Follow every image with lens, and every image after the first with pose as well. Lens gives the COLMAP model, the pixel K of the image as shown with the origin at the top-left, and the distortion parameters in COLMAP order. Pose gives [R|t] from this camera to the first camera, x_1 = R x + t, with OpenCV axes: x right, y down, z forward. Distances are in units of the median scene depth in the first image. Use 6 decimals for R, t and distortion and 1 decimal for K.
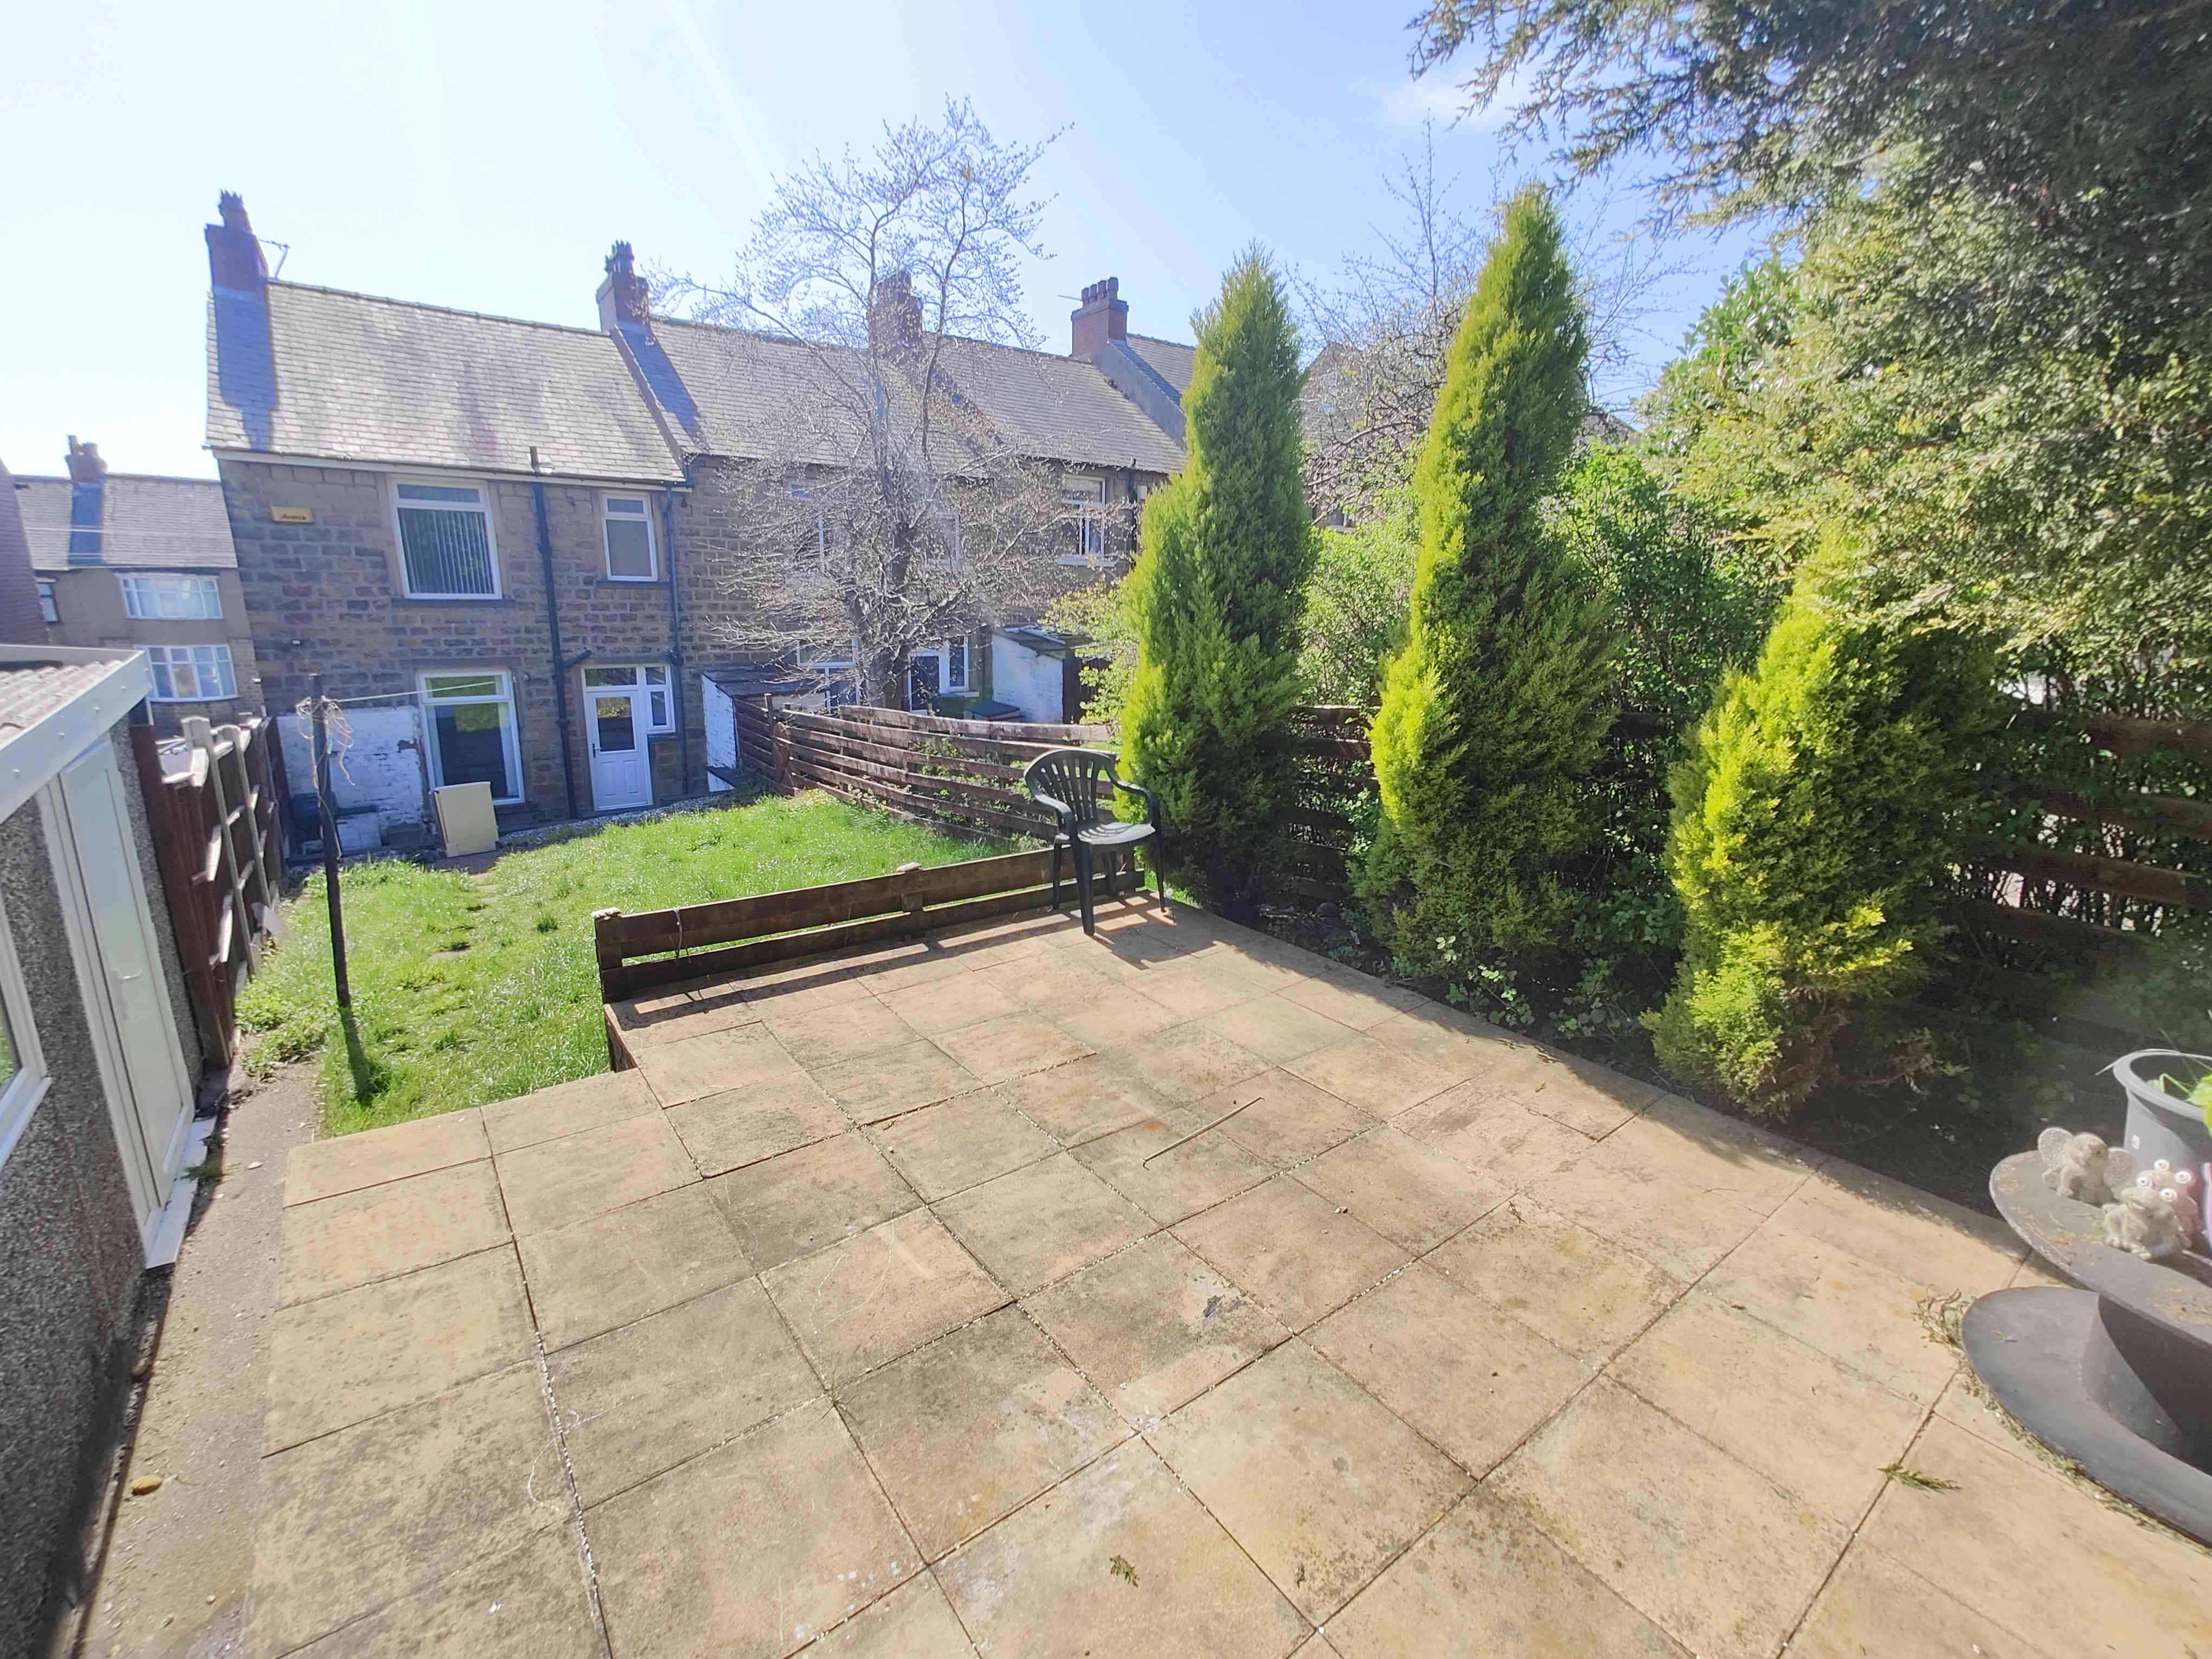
lens RADIAL K [[972.1, 0, 1101.0], [0, 972.1, 818.1], [0, 0, 1]] dist [0.000242, 0.001026]
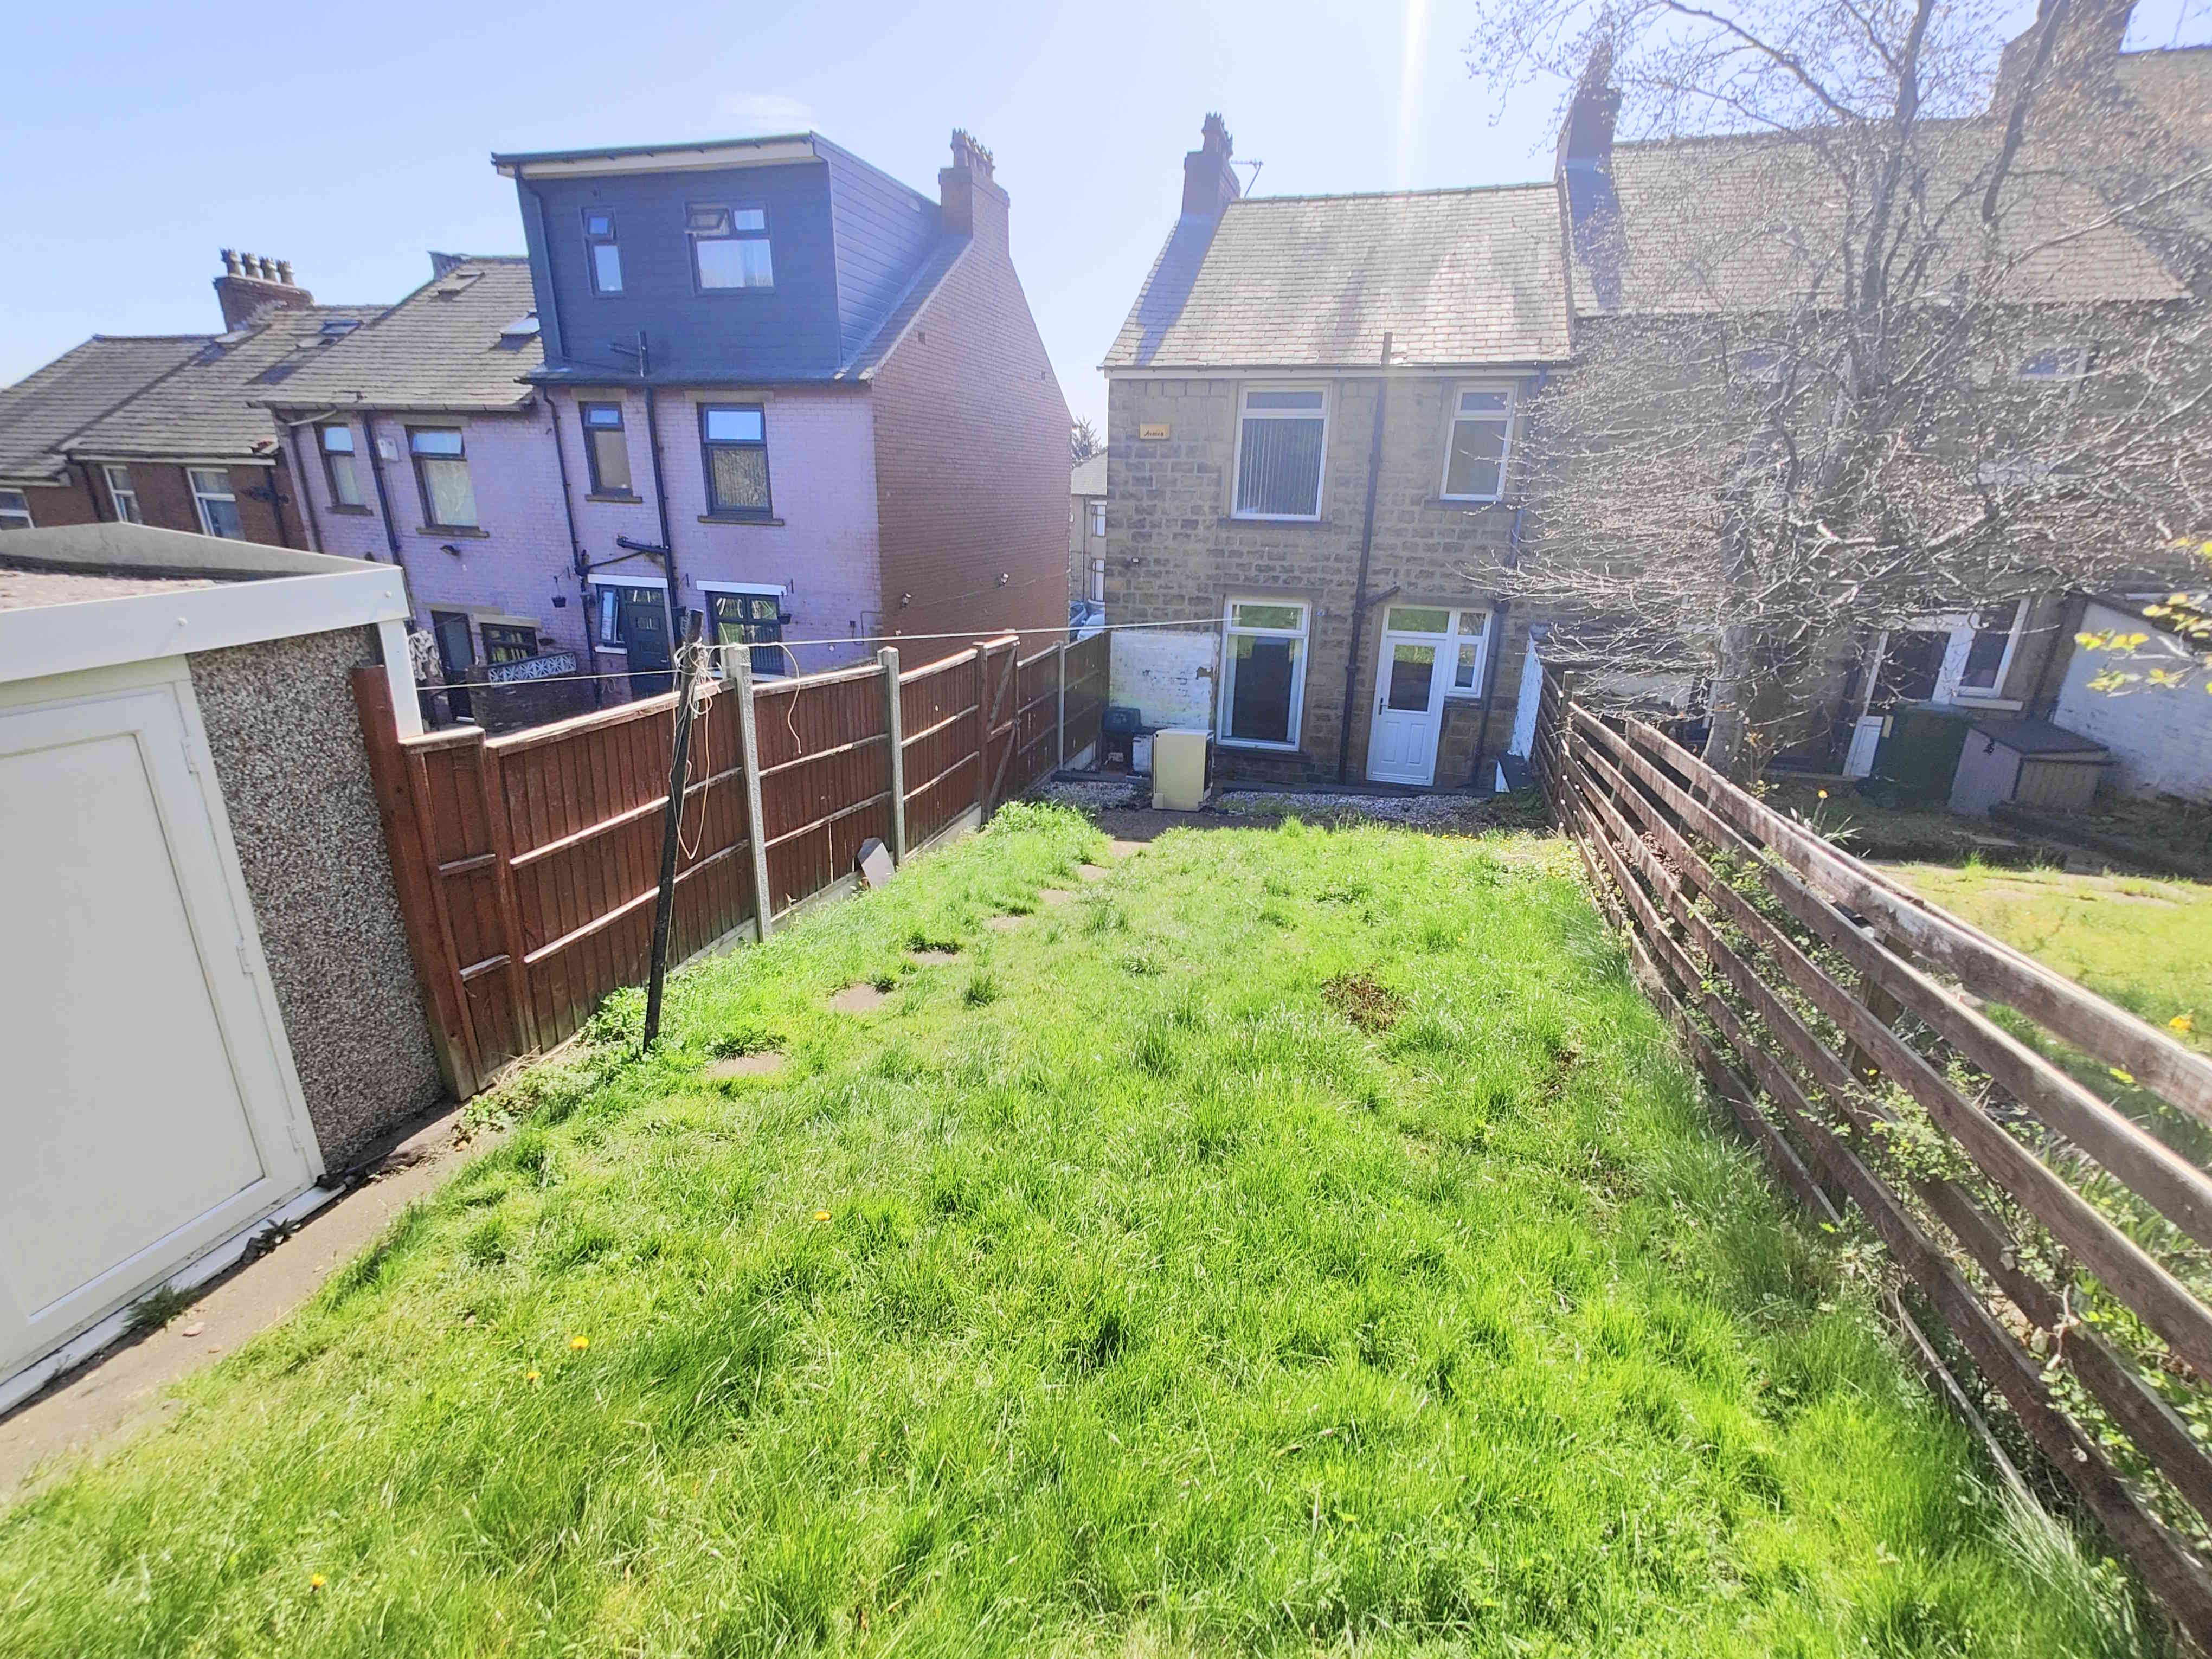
lens RADIAL K [[972.1, 0, 1101.0], [0, 972.1, 818.1], [0, 0, 1]] dist [0.000242, 0.001026]
pose [[0.609031, 0.247463, -0.753554, -0.010908], [-0.193517, 0.967731, 0.161395, -0.069320], [0.769177, 0.047531, 0.637266, 0.302895]]
